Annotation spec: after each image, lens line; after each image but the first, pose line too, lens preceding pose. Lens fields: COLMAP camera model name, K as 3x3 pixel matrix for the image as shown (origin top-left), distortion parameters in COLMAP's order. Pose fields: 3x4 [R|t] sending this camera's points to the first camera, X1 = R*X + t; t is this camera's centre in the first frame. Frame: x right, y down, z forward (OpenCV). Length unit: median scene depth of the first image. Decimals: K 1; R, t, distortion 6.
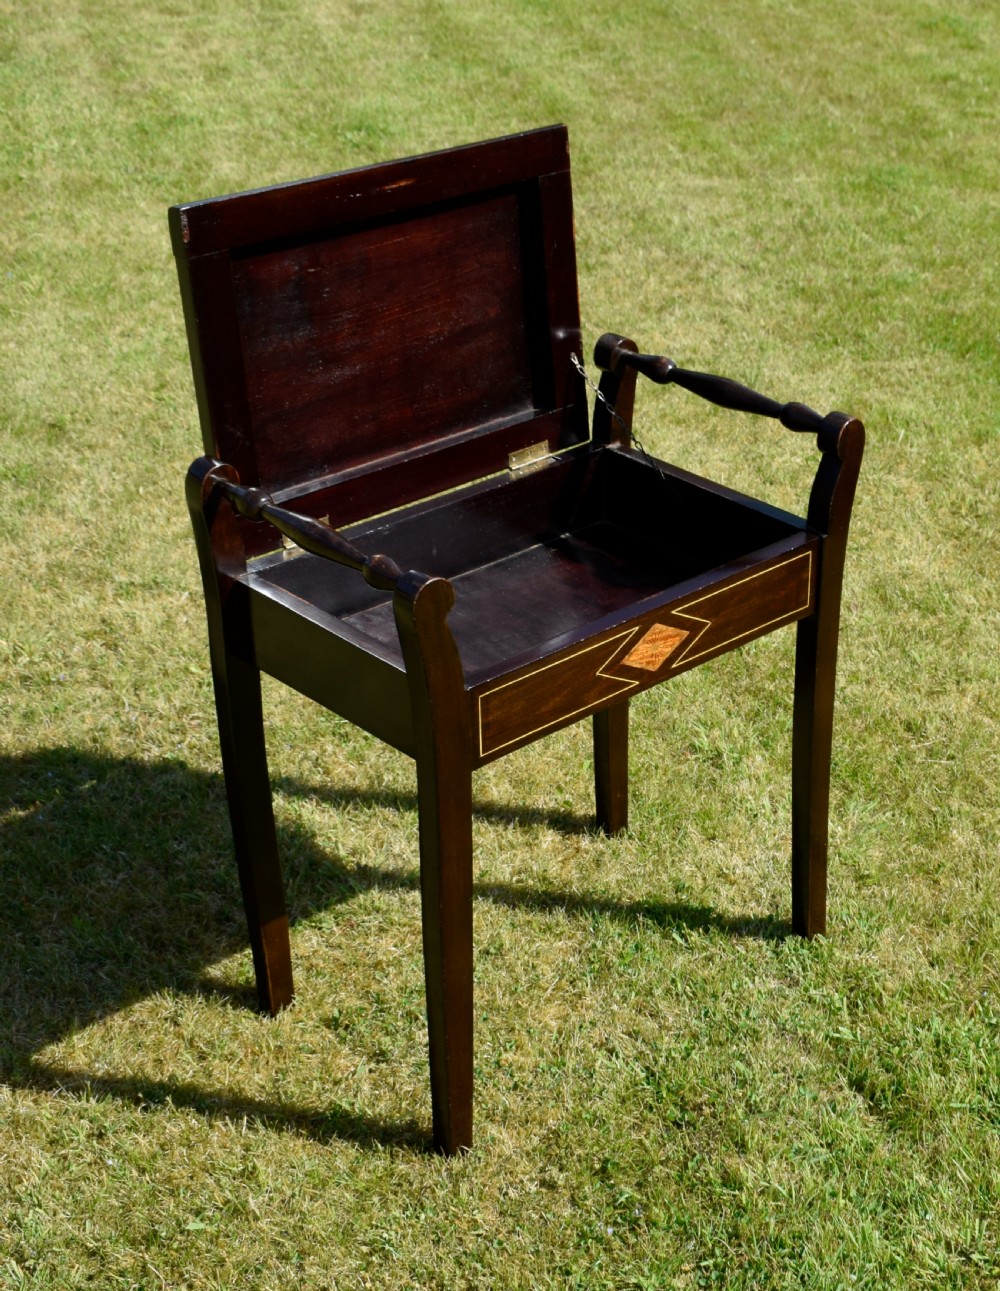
lens RADIAL K [[2193.0, 0, 707.0], [0, 2193.0, 661.6], [0, 0, 1]] dist [-0.022093, 0.000000]
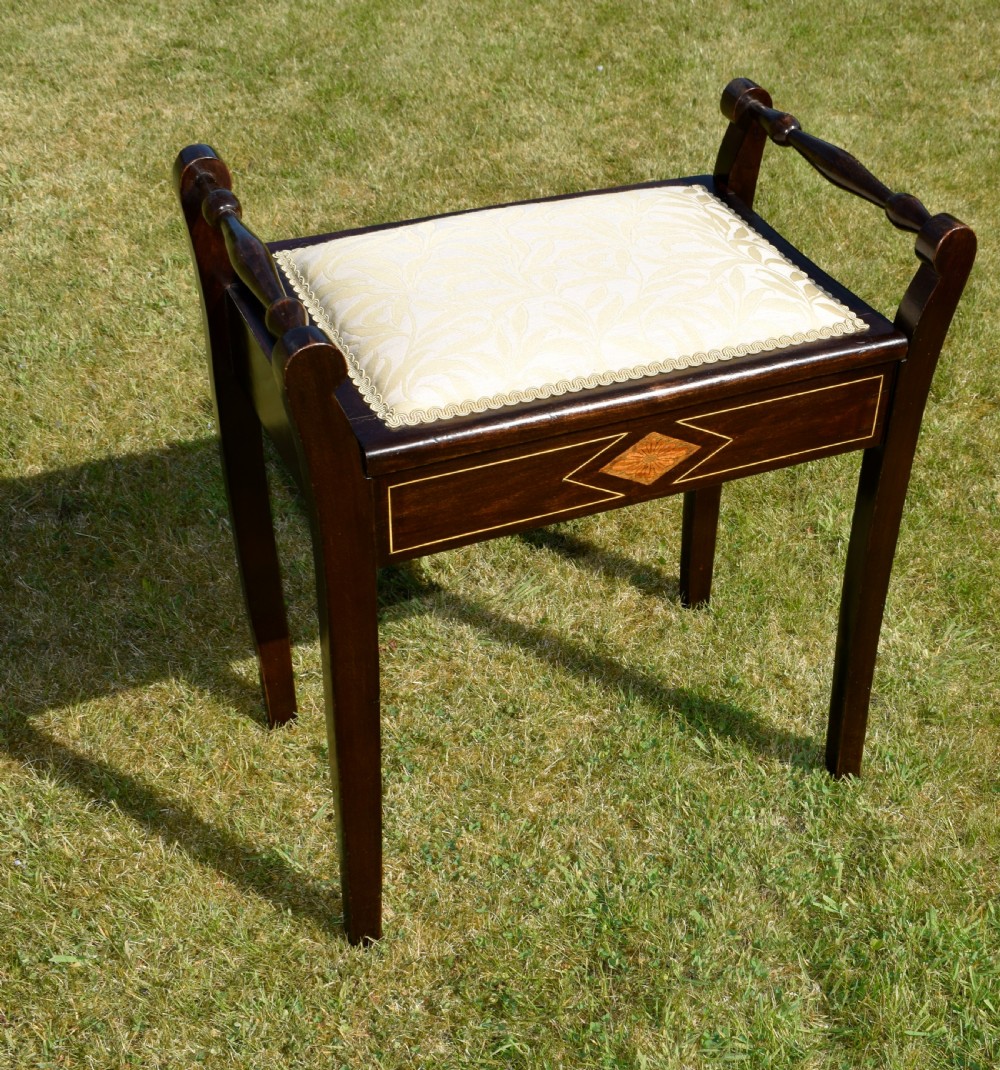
lens RADIAL K [[1576.1, 0, 670.2], [0, 1576.1, 542.3], [0, 0, 1]] dist [-0.024487, 0.000000]
pose [[0.948705, 0.218232, -0.228767, 0.111176], [-0.184938, 0.969916, 0.158307, -0.062421], [0.256432, -0.107879, 0.960523, 0.356856]]
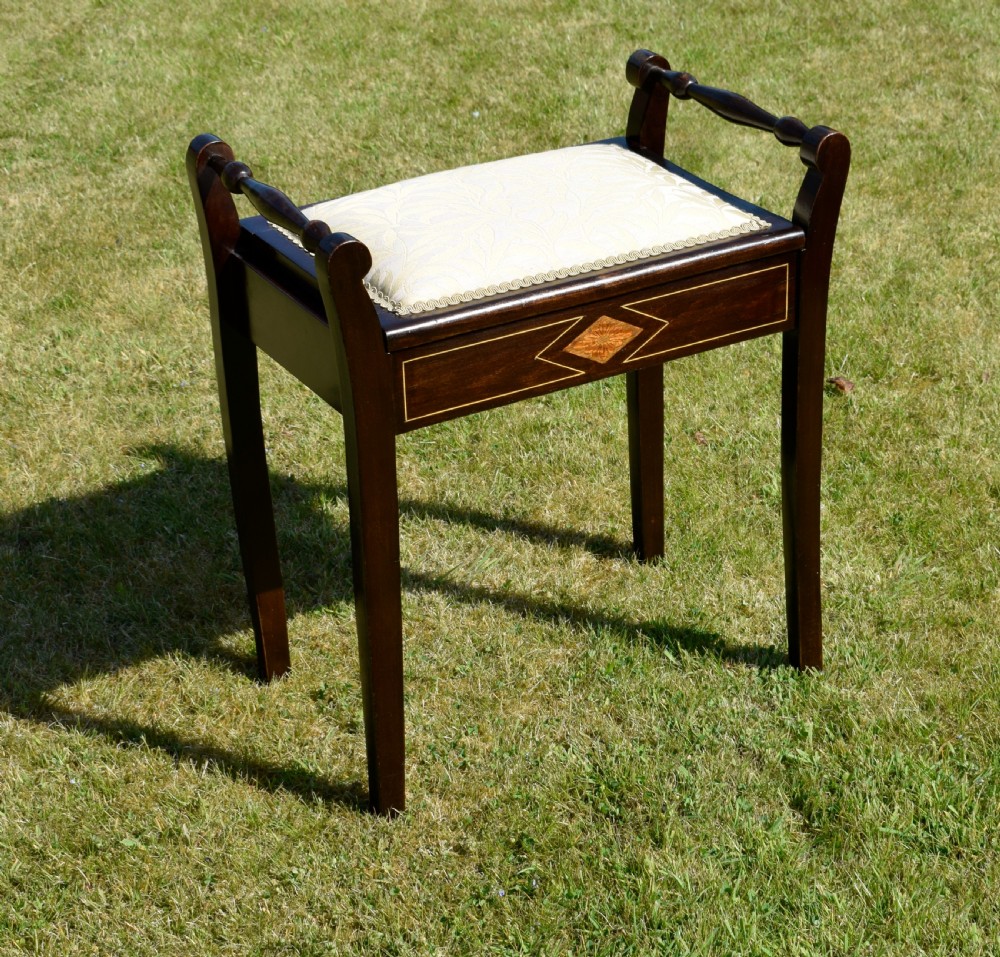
lens RADIAL K [[2436.4, 0, 572.6], [0, 2436.4, 505.1], [0, 0, 1]] dist [-0.005137, 0.000000]
pose [[0.964532, 0.077552, -0.252318, 0.220443], [-0.081156, 0.996694, -0.003889, 0.065553], [0.251182, 0.024228, 0.967637, -0.091690]]
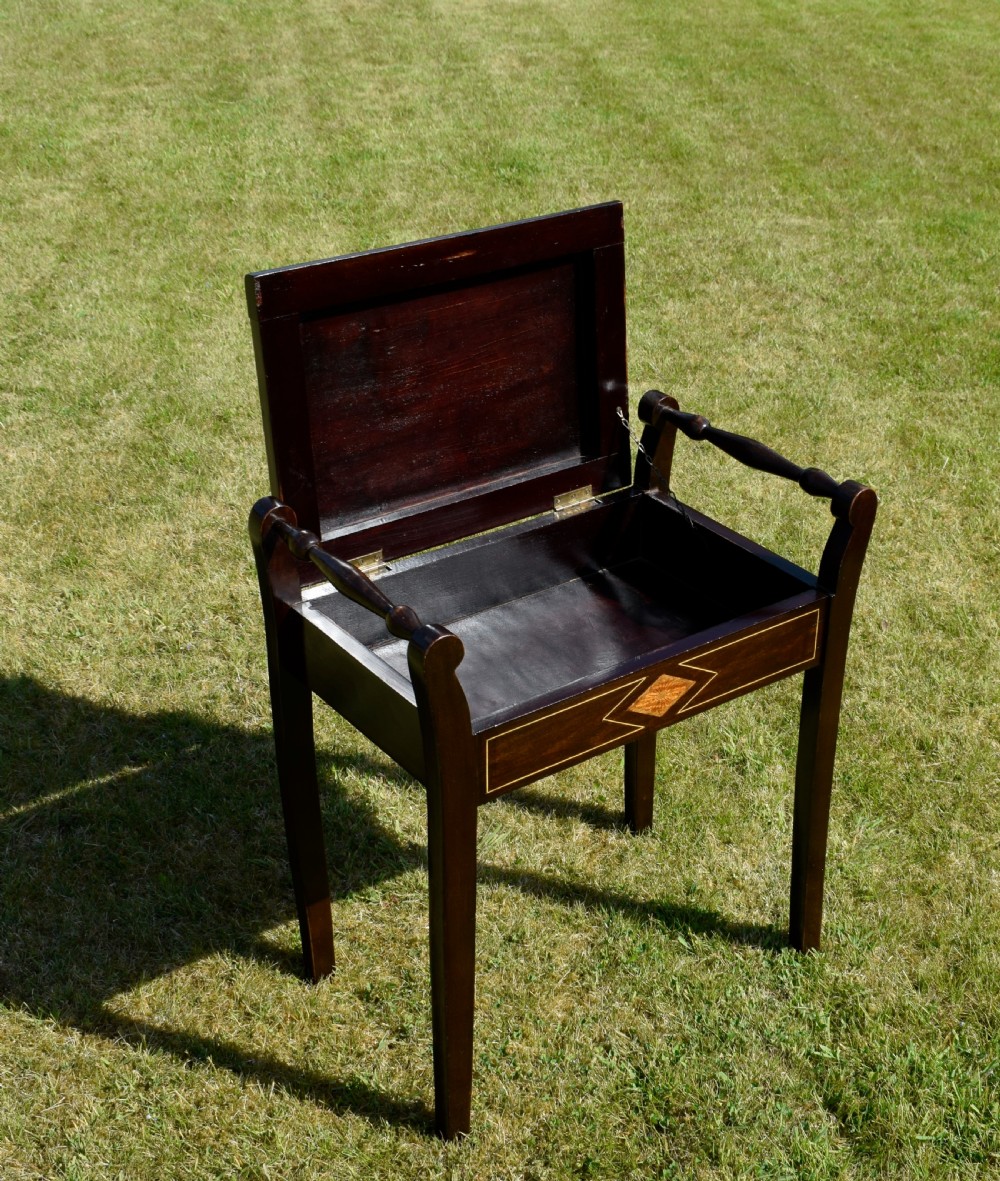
lens RADIAL K [[1772.6, 0, 533.2], [0, 1772.6, 584.4], [0, 0, 1]] dist [-0.022428, 0.000000]
pose [[0.985796, 0.063506, -0.155478, 0.039767], [-0.062998, 0.997980, 0.008198, -0.055279], [0.155684, 0.001713, 0.987805, 0.110491]]
